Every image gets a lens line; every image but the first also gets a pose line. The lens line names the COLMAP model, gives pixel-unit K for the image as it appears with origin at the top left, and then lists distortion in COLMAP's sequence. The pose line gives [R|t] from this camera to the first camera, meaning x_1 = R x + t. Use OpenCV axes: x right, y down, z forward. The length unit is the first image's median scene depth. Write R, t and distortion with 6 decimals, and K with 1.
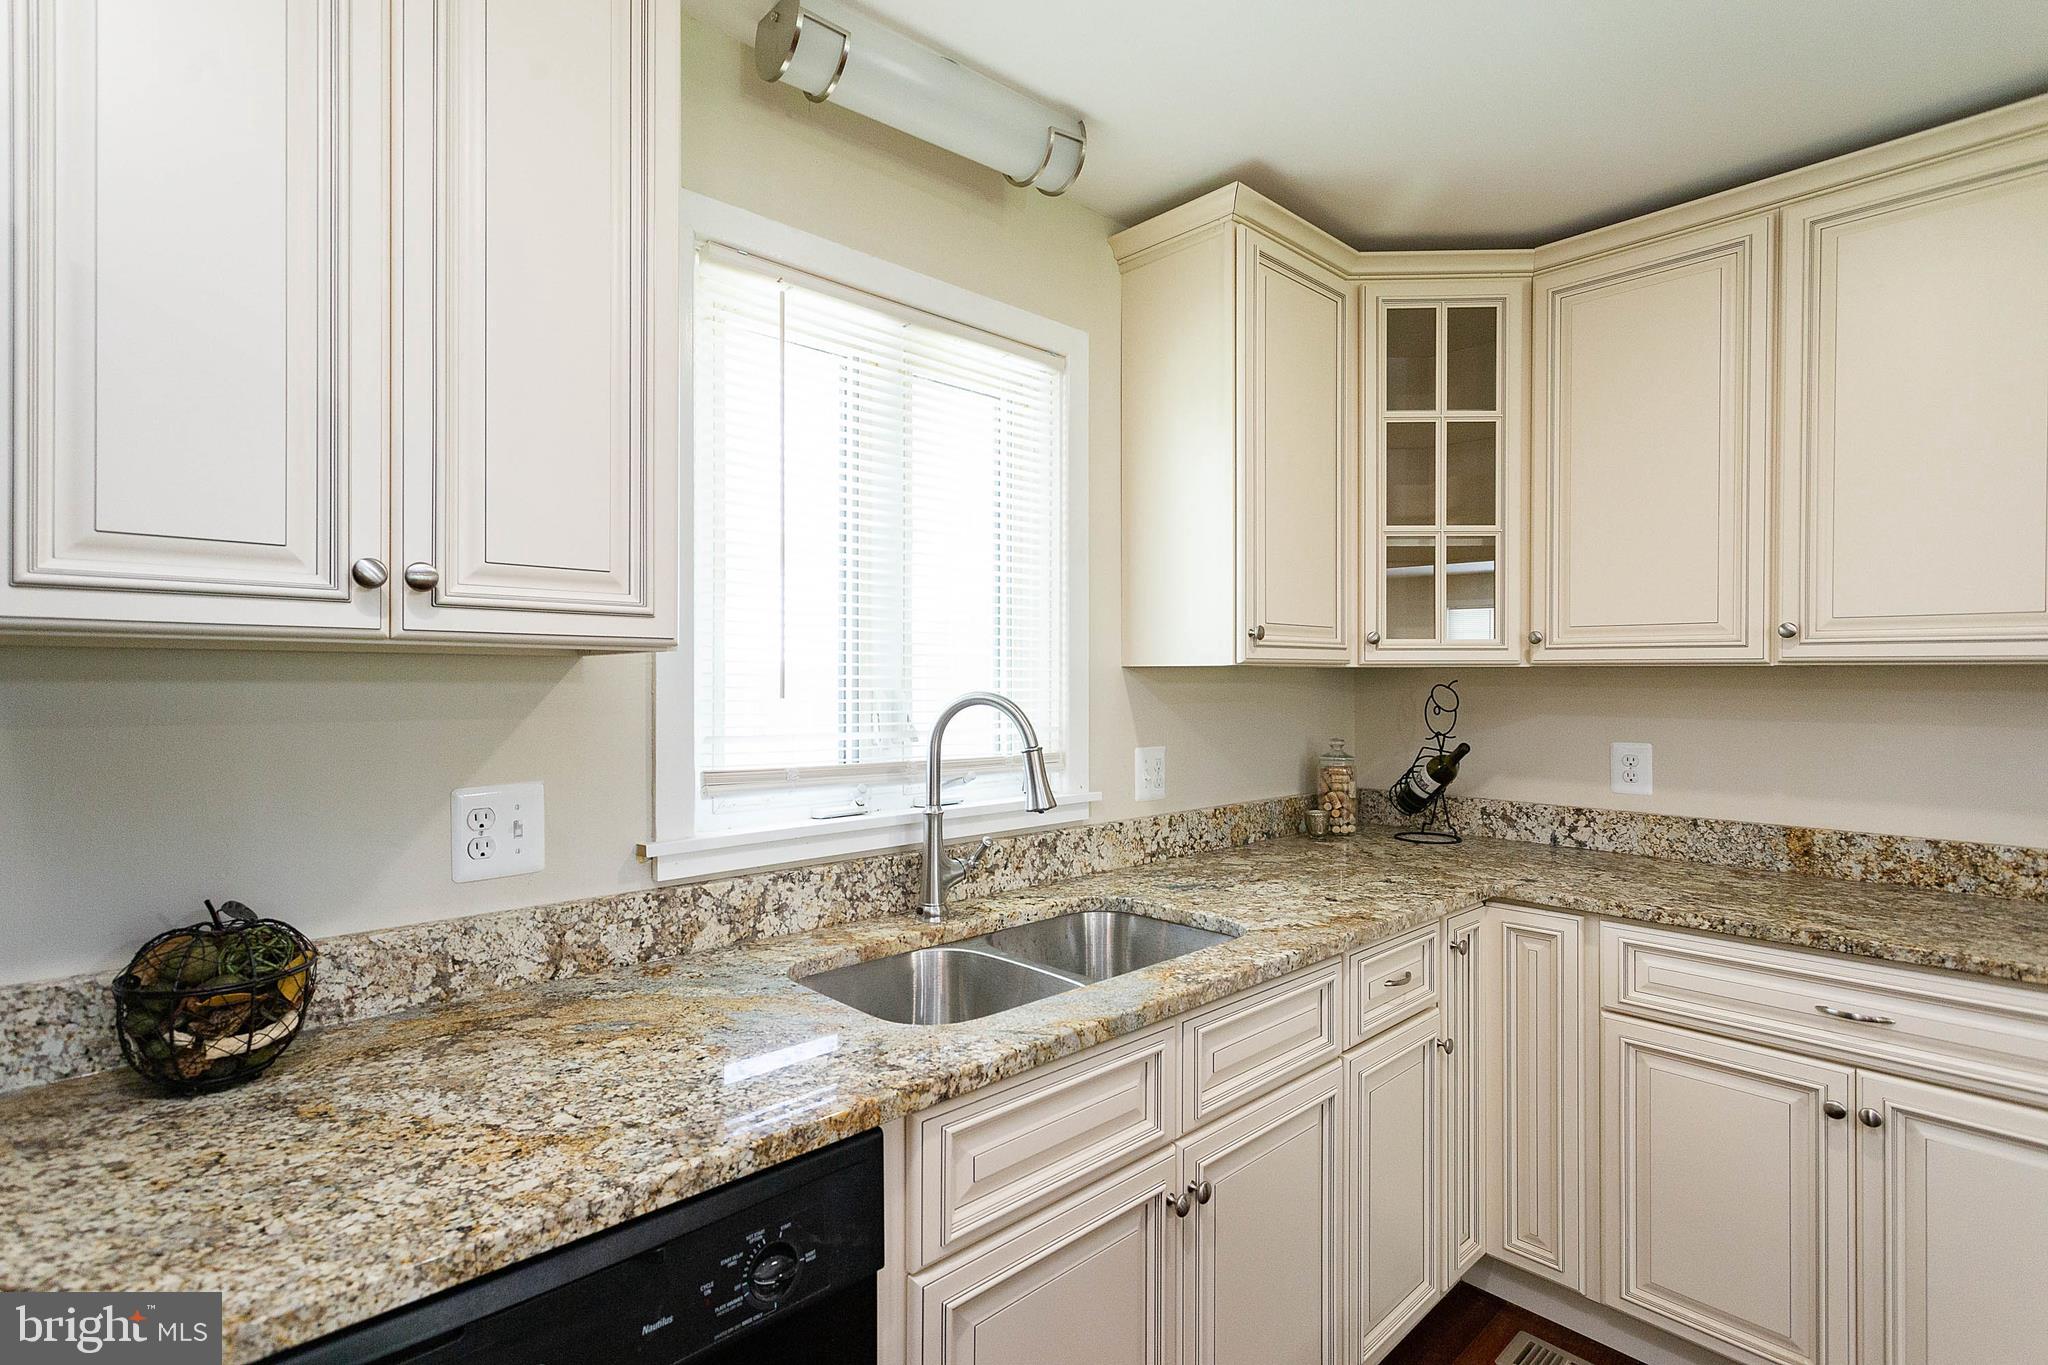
lens RADIAL K [[982.1, 0, 1025.1], [0, 982.1, 677.0], [0, 0, 1]] dist [-0.004528, 0.004775]
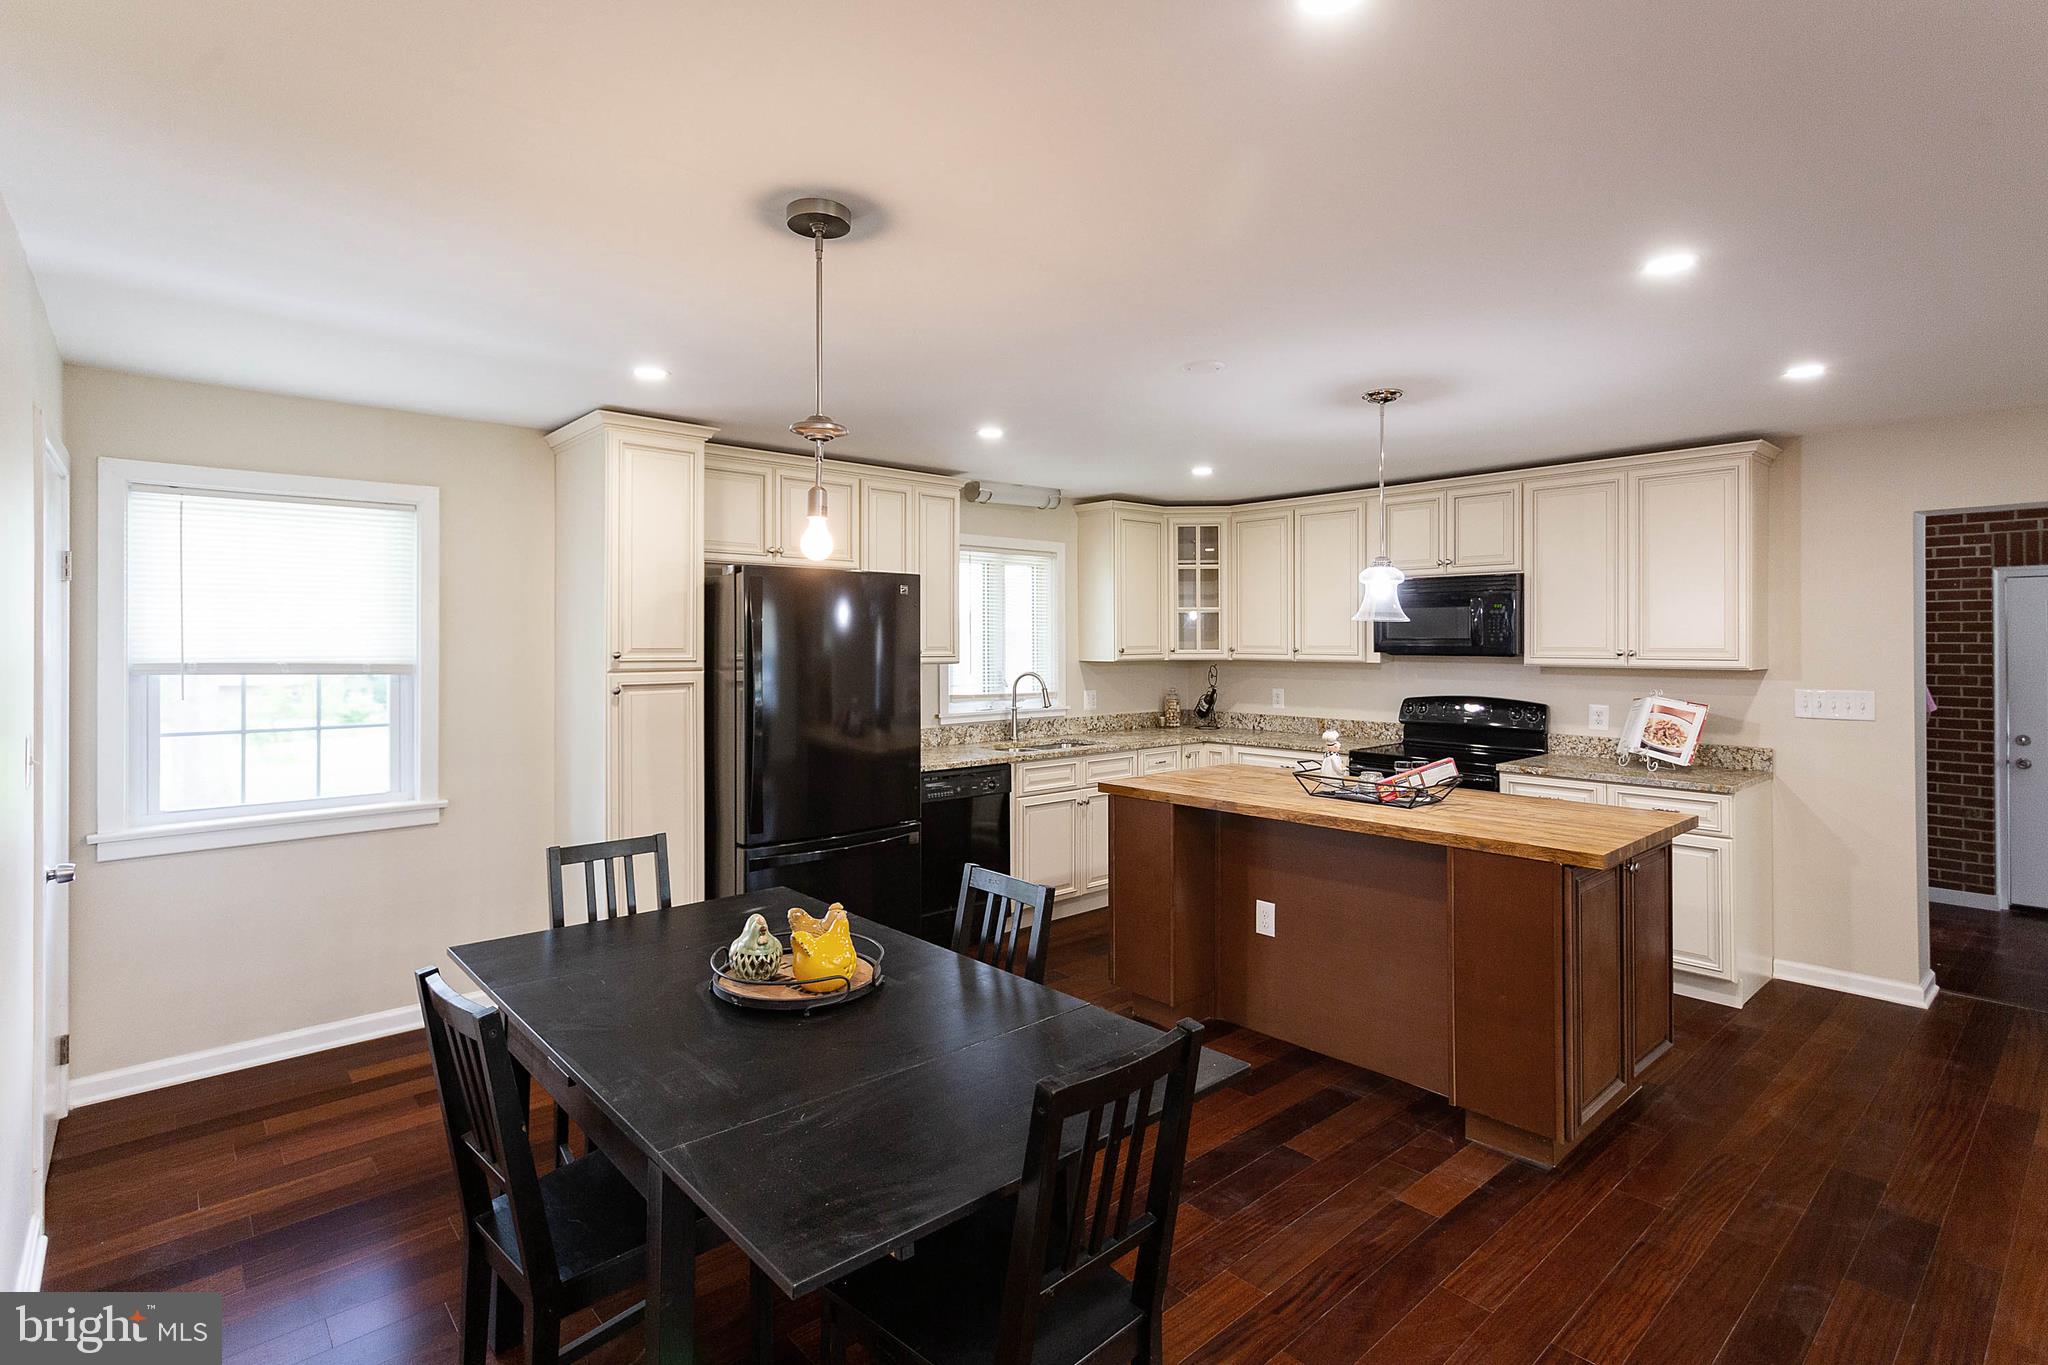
lens RADIAL K [[982.1, 0, 1041.5], [0, 982.1, 641.9], [0, 0, 1]] dist [-0.004528, 0.004775]
pose [[0.999737, -0.004413, -0.022515, 0.064148], [0.004459, 0.999988, 0.002025, -0.080474], [0.022506, -0.002125, 0.999744, -2.004239]]
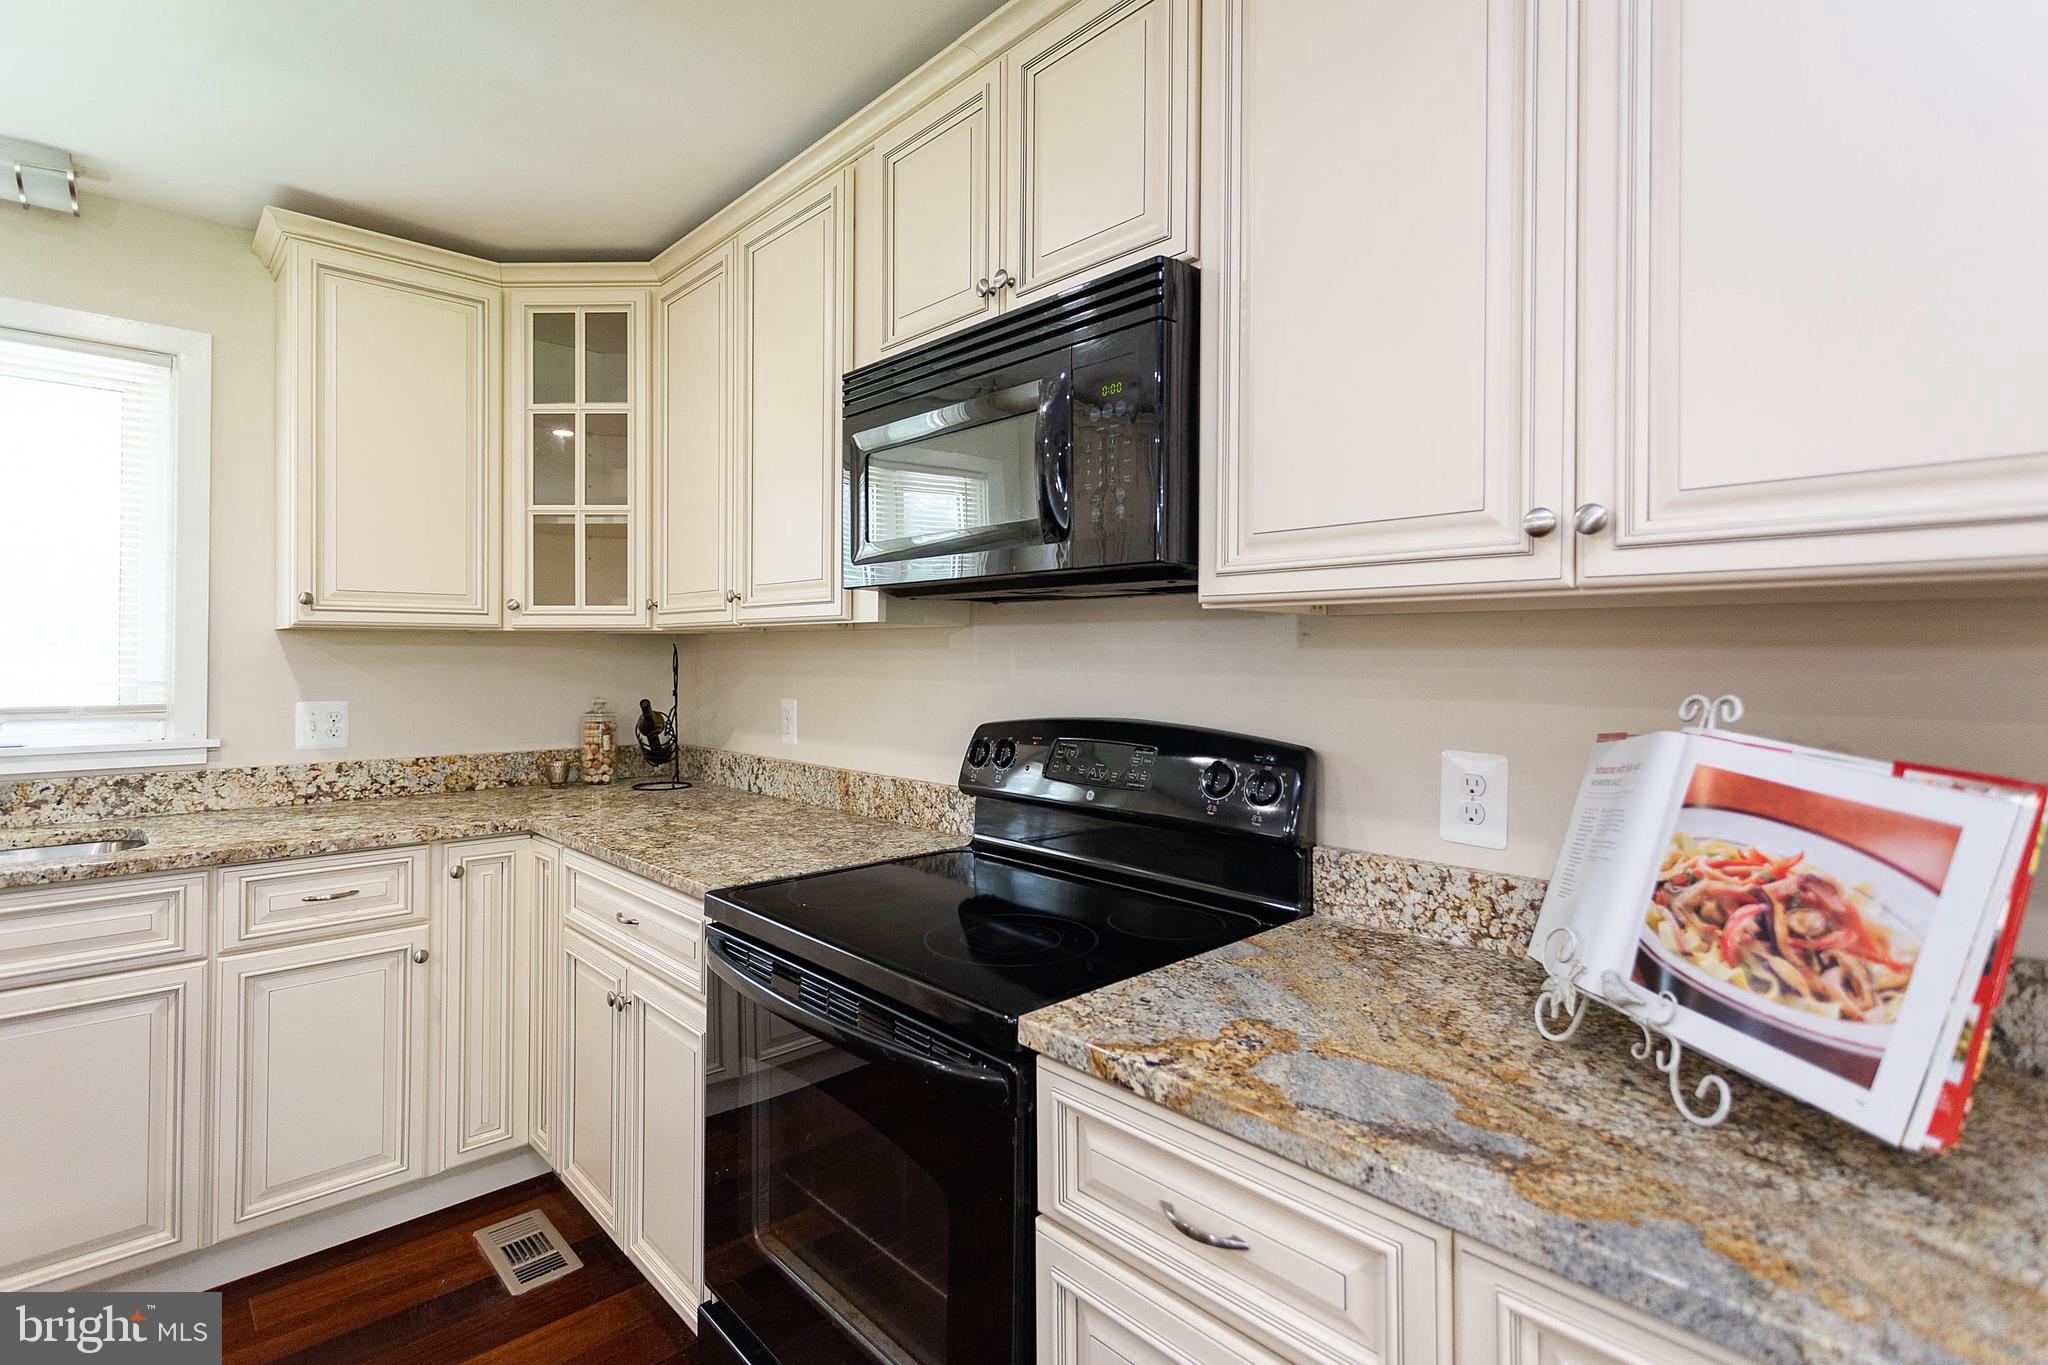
lens RADIAL K [[982.1, 0, 1044.1], [0, 982.1, 655.2], [0, 0, 1]] dist [-0.004528, 0.004775]
pose [[0.999866, 0.000693, 0.016349, 1.111360], [-0.000665, 0.999998, -0.001721, 0.023340], [-0.016350, 0.001710, 0.999865, -0.162544]]
